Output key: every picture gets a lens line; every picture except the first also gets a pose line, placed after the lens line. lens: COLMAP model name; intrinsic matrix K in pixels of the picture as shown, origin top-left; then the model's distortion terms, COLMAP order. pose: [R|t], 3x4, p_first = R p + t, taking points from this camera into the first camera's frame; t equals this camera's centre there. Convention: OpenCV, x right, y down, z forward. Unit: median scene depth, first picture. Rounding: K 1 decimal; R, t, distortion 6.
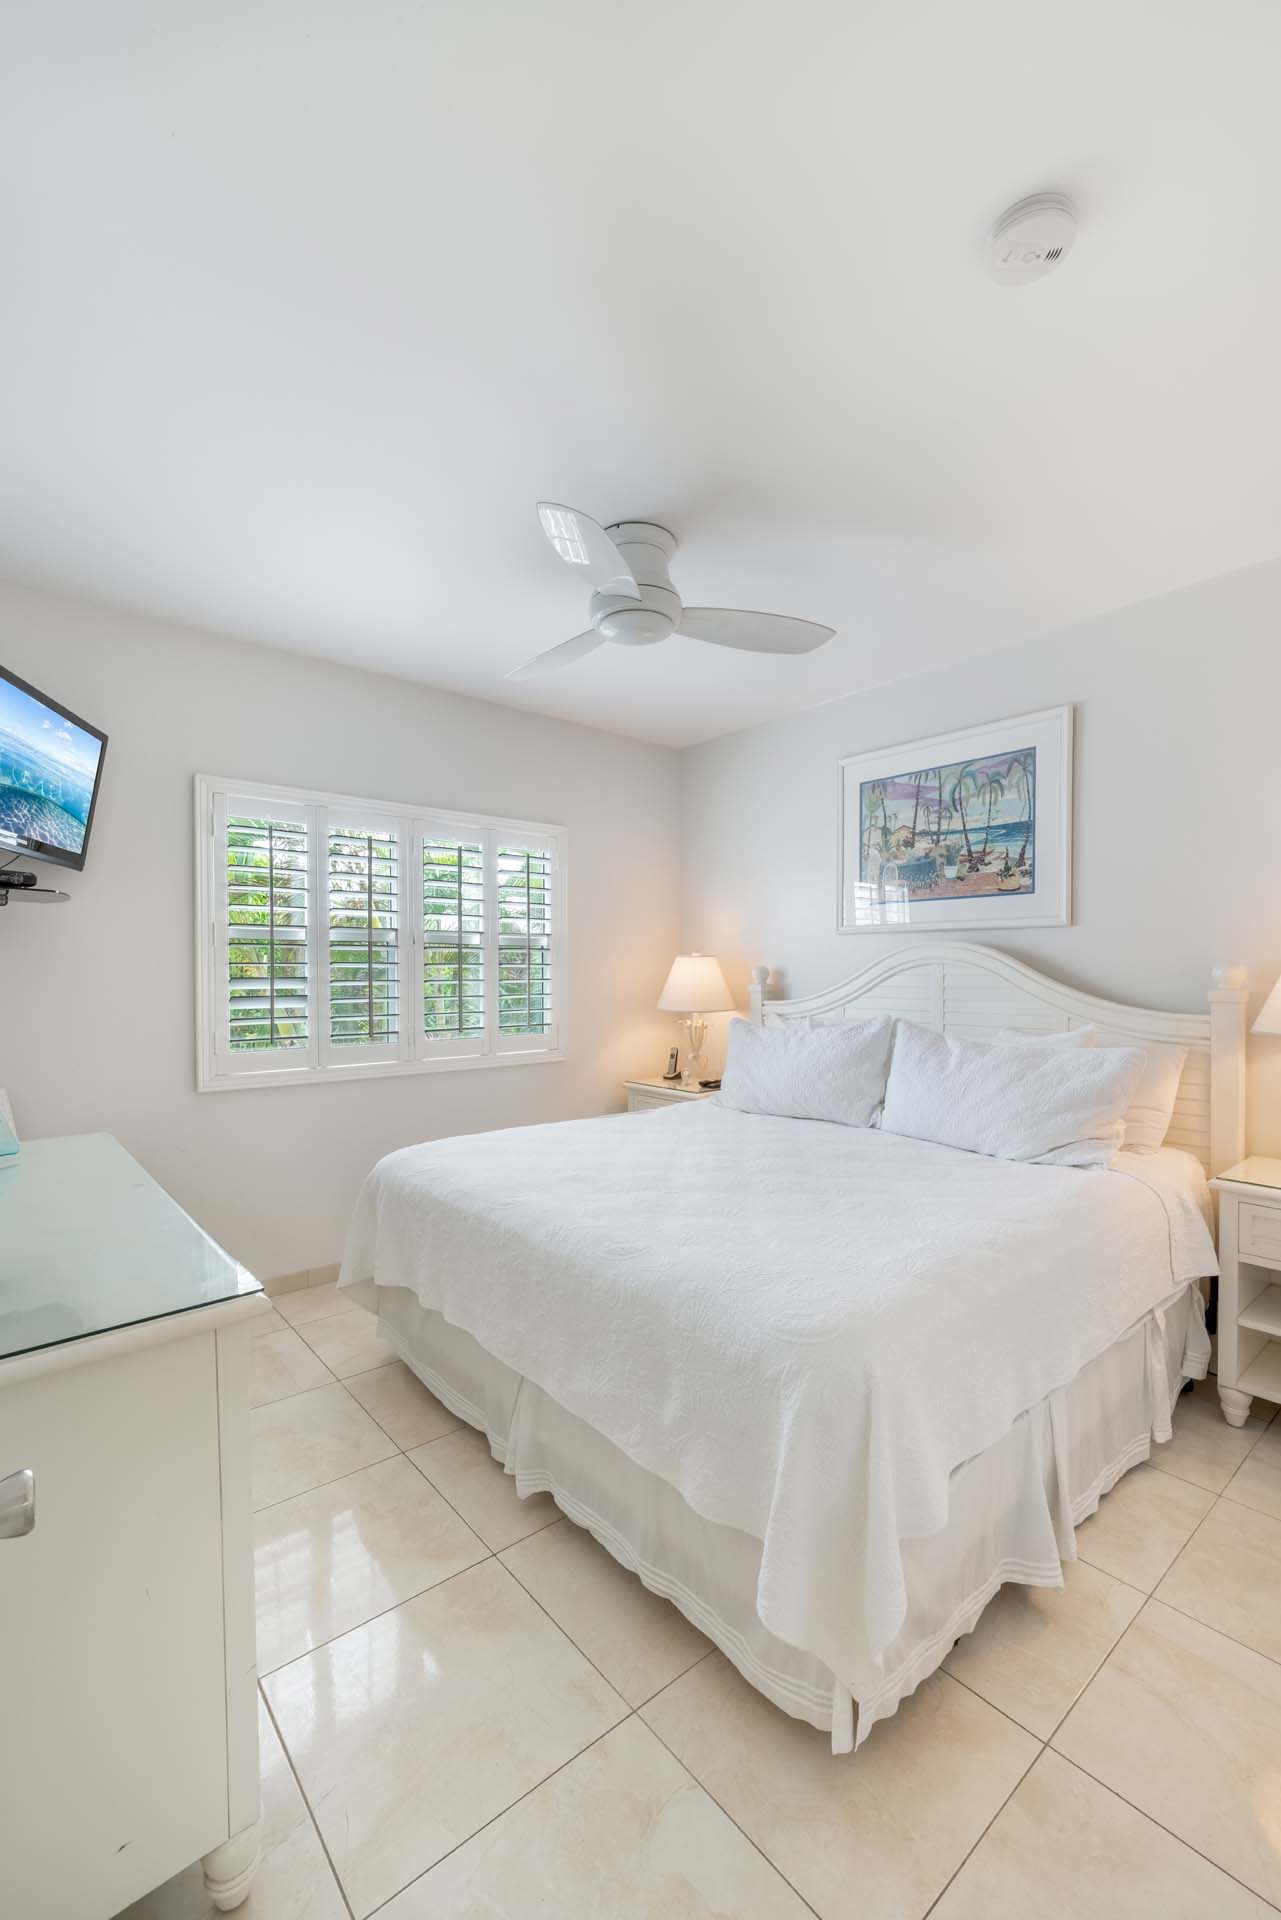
lens RADIAL K [[810.1, 0, 660.5], [0, 810.1, 959.4], [0, 0, 1]] dist [0.004305, -0.001100]
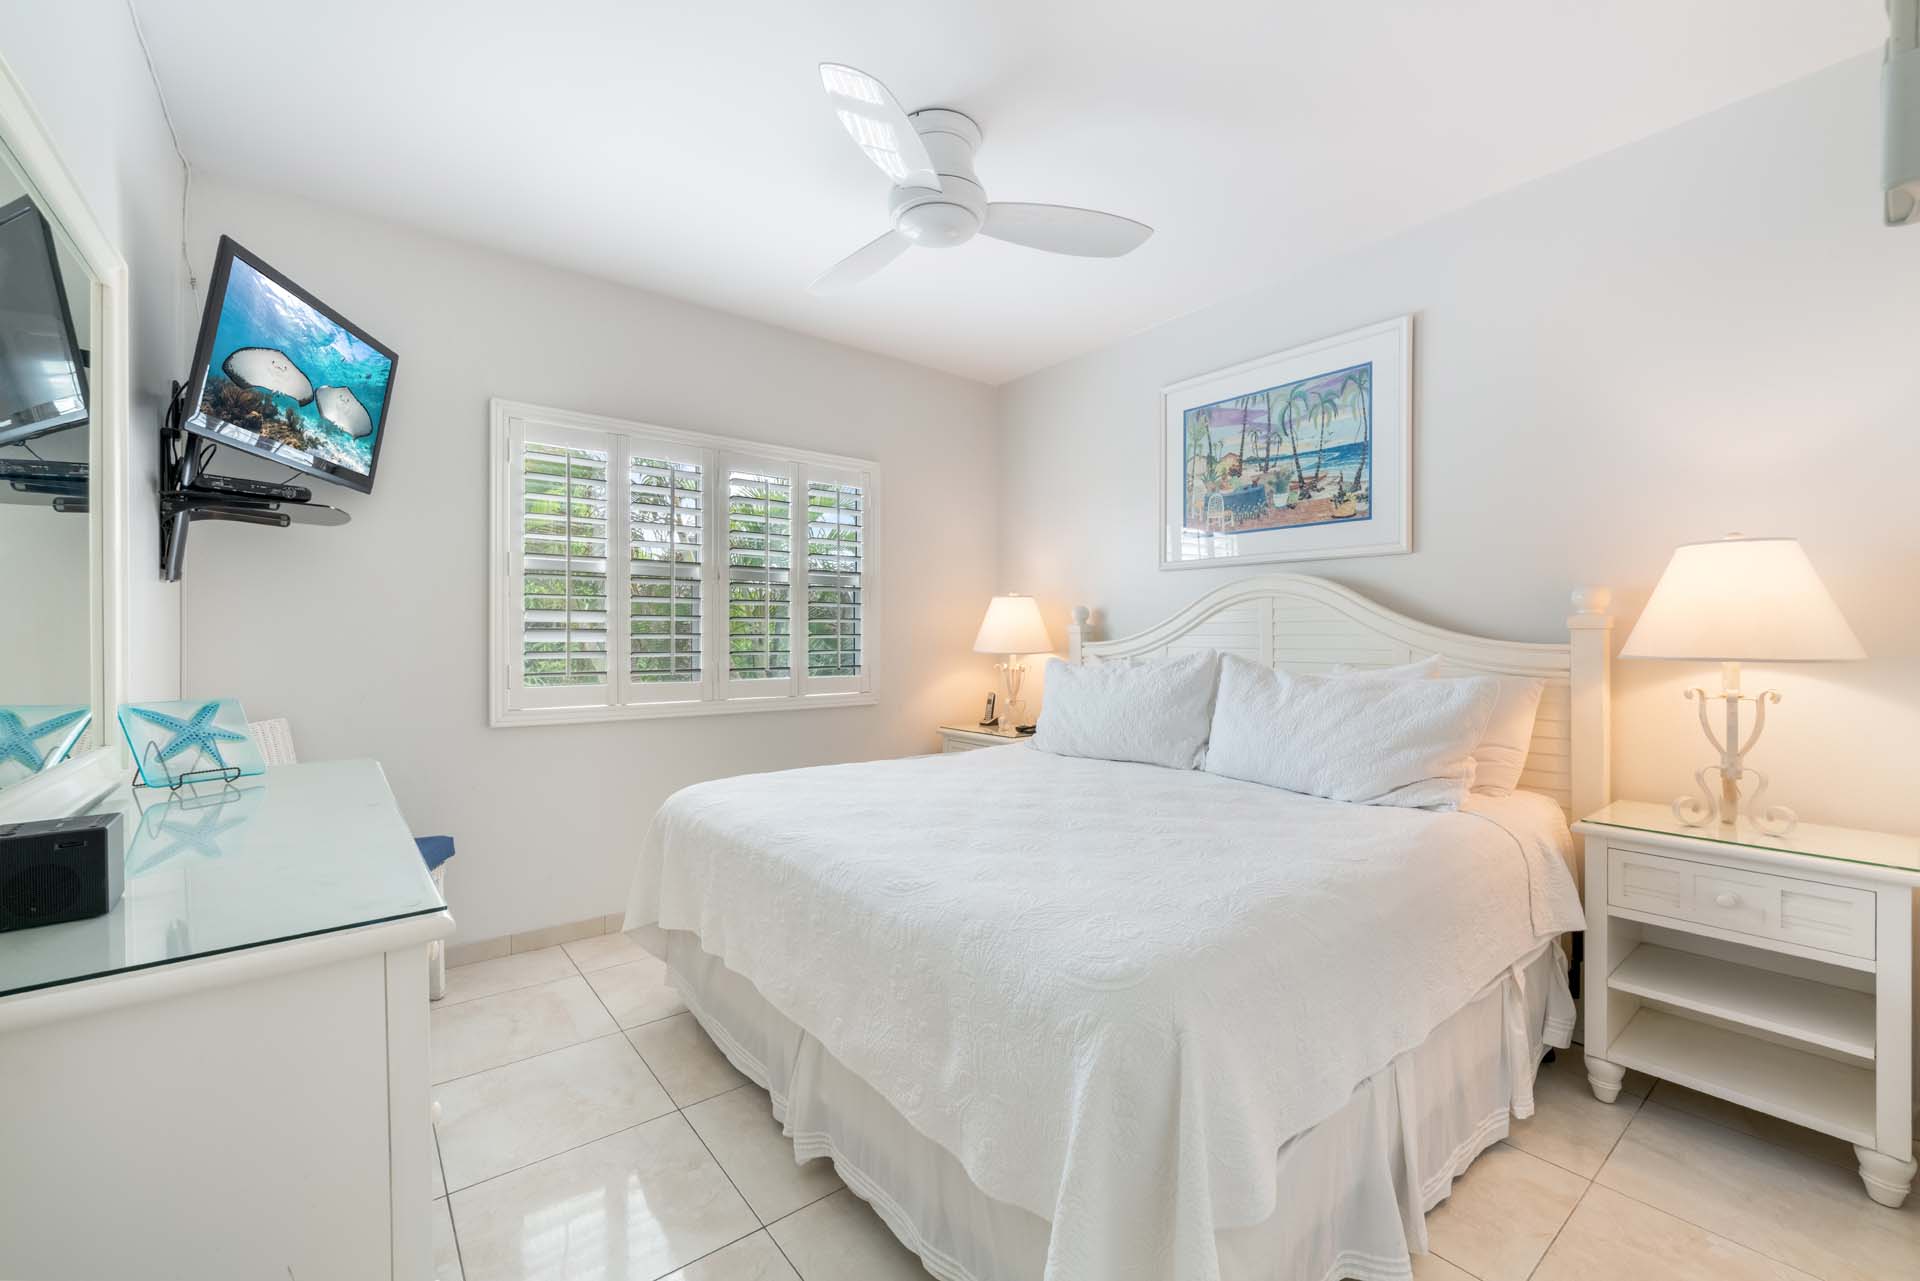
lens RADIAL K [[788.7, 0, 972.7], [0, 788.7, 618.9], [0, 0, 1]] dist [0.003677, -0.001446]
pose [[0.999490, 0.004180, -0.031647, 0.039490], [-0.004750, 0.999827, -0.017969, 0.061290], [0.031566, 0.018110, 0.999338, 0.099066]]
